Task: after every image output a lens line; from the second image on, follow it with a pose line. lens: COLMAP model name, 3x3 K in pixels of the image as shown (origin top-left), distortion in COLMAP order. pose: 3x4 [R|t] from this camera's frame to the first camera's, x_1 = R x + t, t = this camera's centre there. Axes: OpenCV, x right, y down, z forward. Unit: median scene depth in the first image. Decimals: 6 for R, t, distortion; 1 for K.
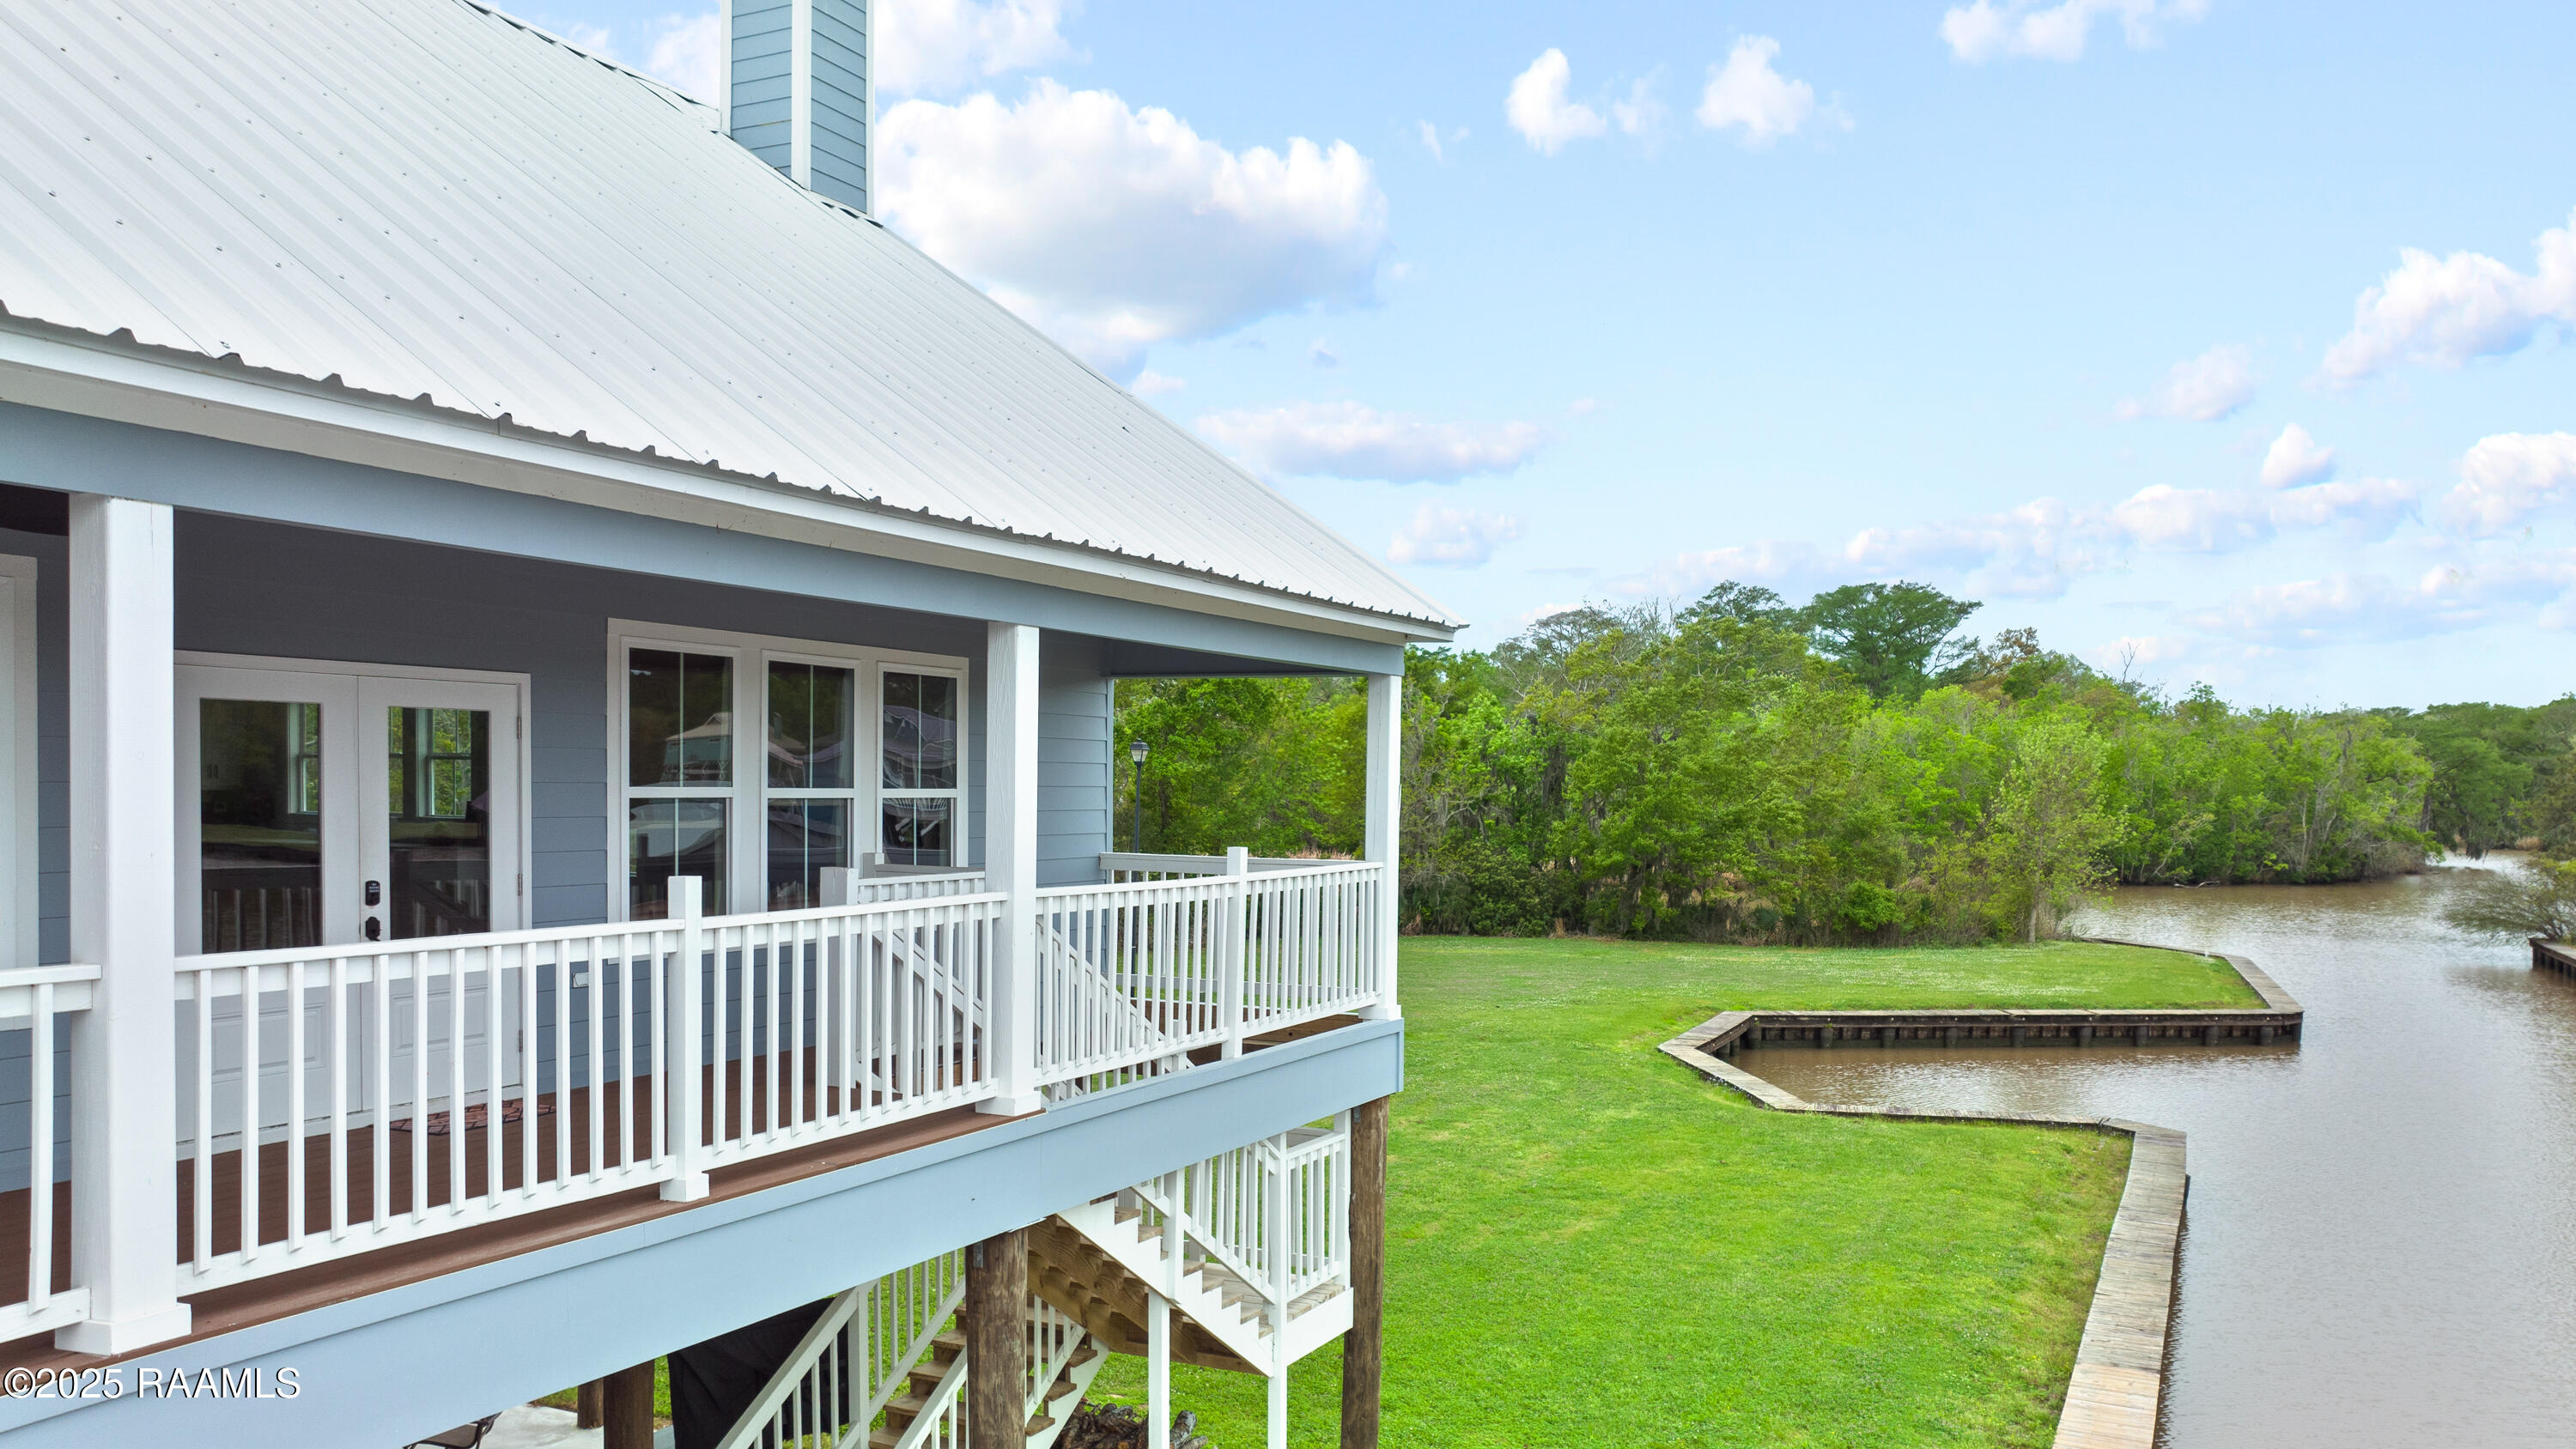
lens RADIAL K [[1919.5, 0, 1288.6], [0, 1919.5, 828.7], [0, 0, 1]] dist [-0.005980, -0.005184]
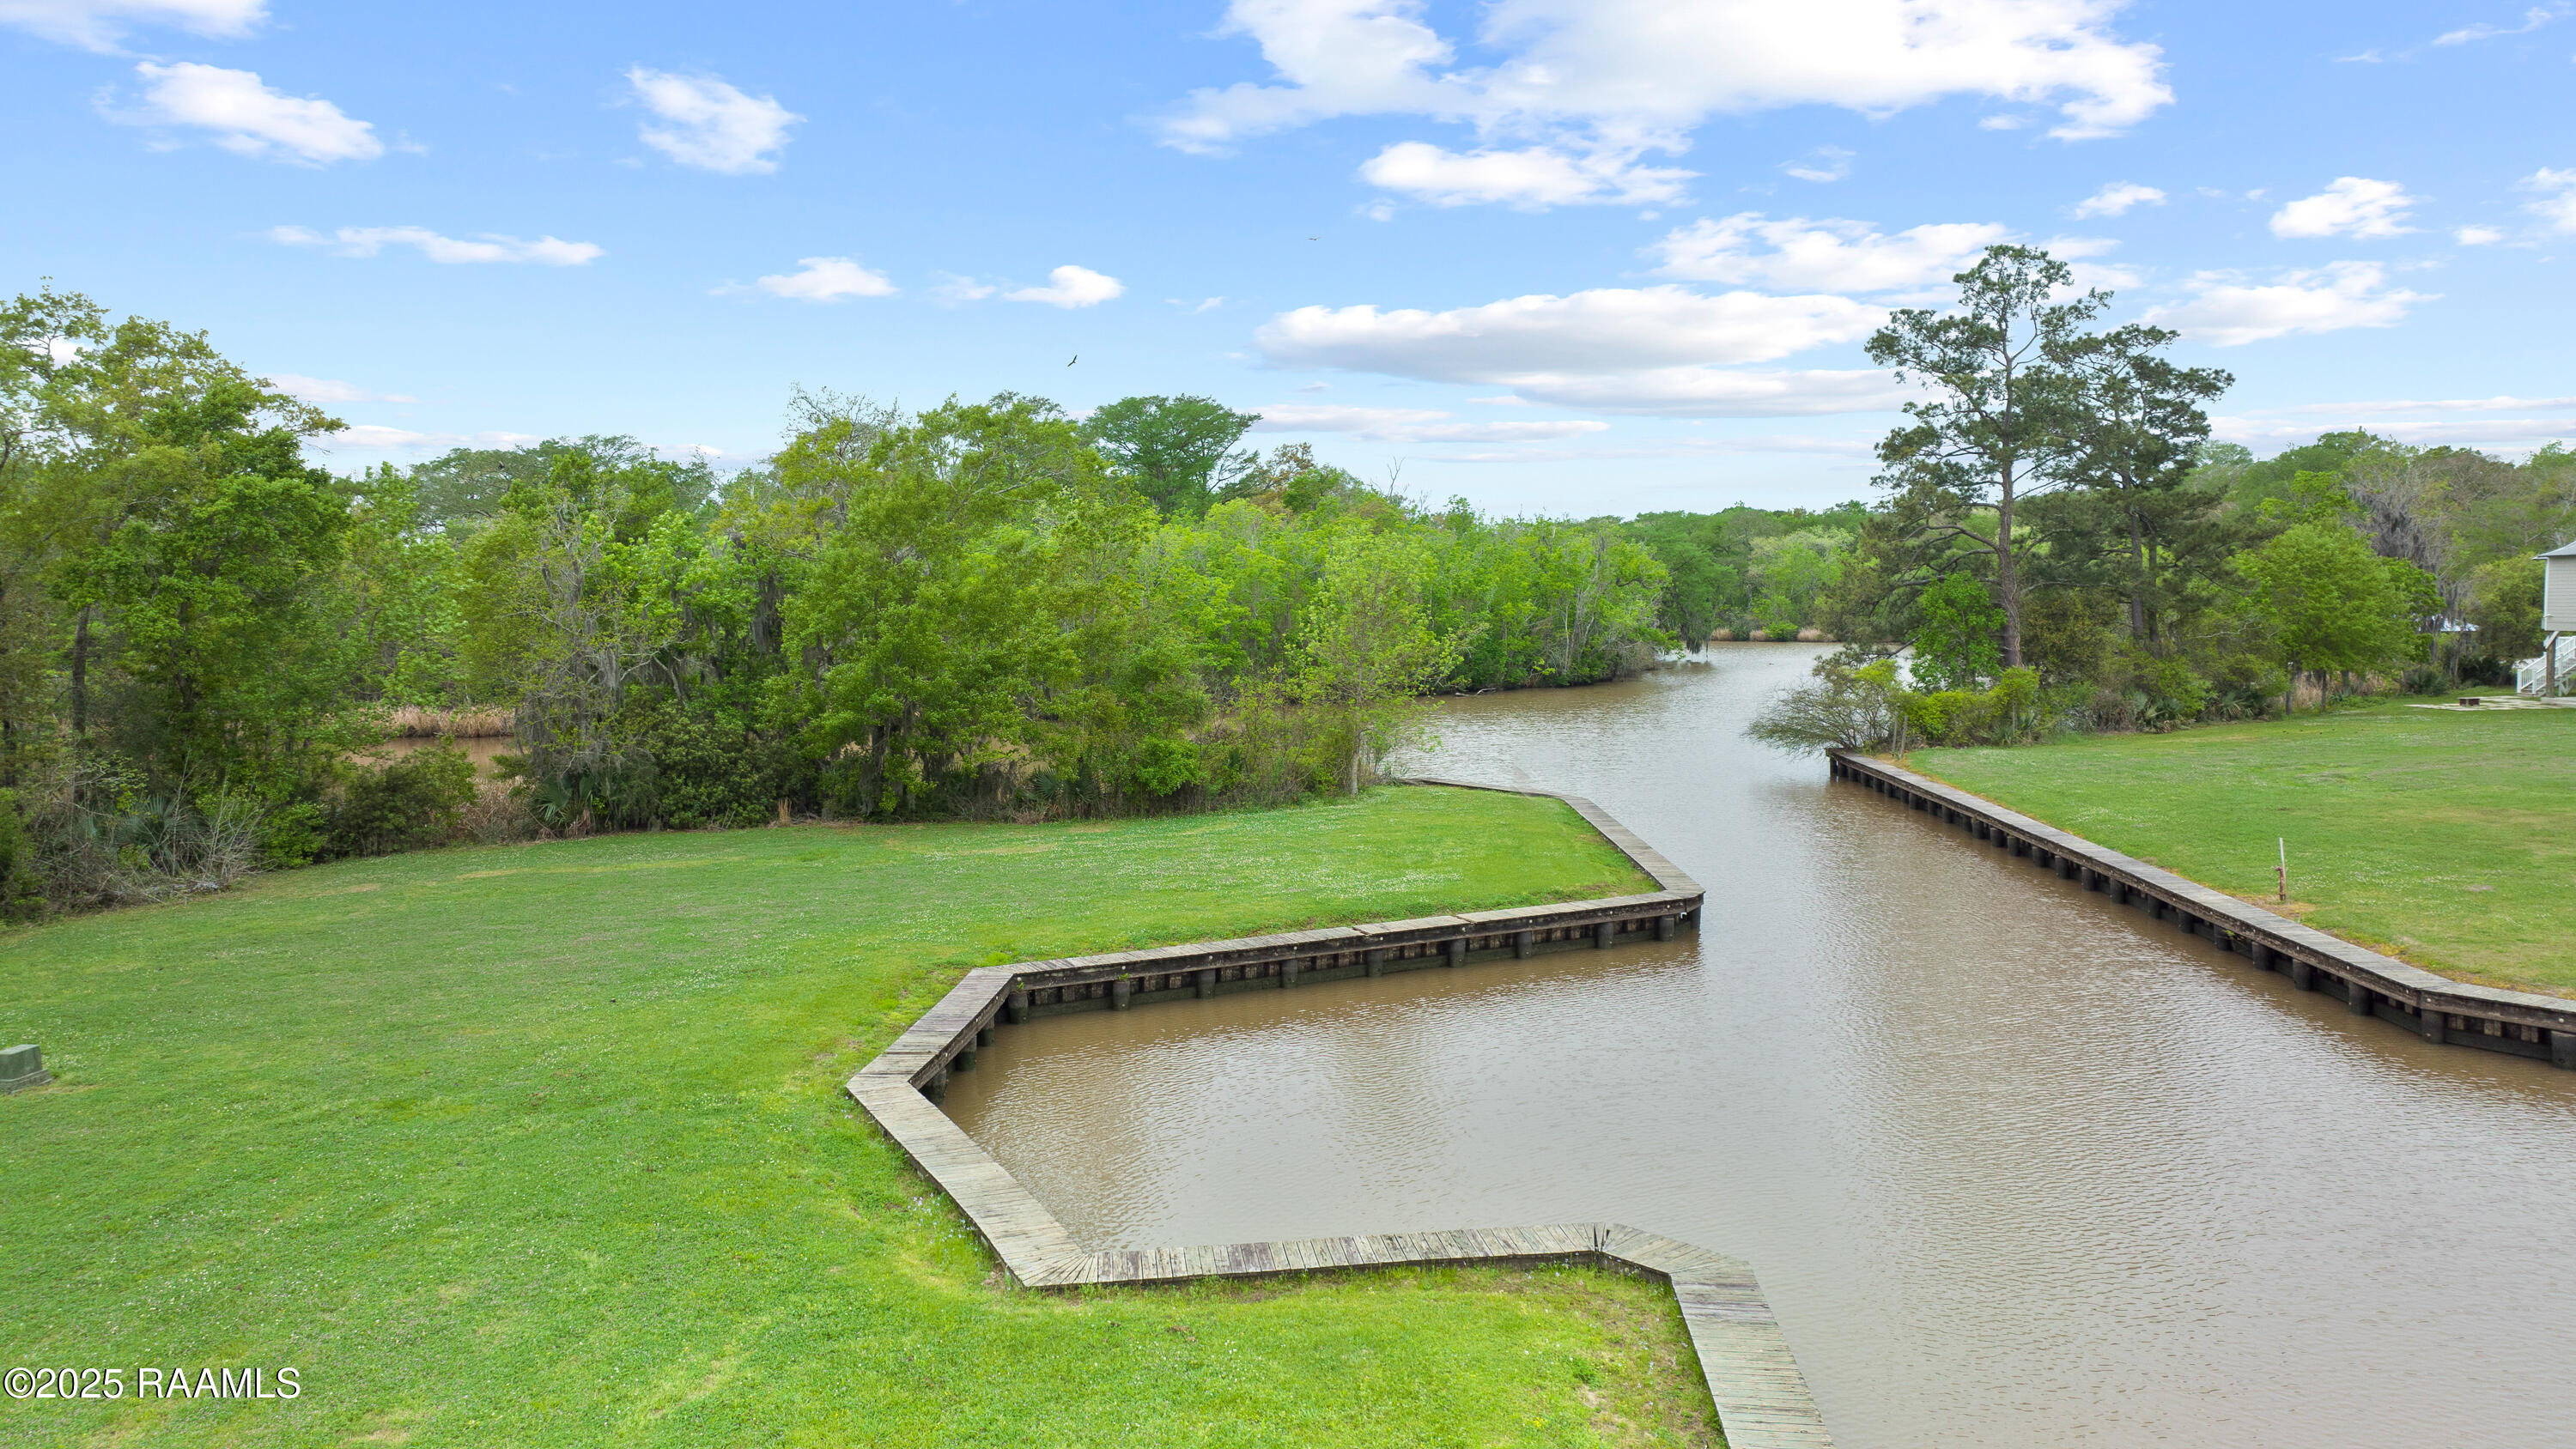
lens RADIAL K [[1829.7, 0, 1288.5], [0, 1829.7, 631.2], [0, 0, 1]] dist [-0.000604, -0.000400]
pose [[0.933550, -0.037331, 0.356499, 0.041178], [0.039915, 0.999203, 0.000109, -0.007551], [-0.356219, 0.014128, 0.934296, 0.139600]]
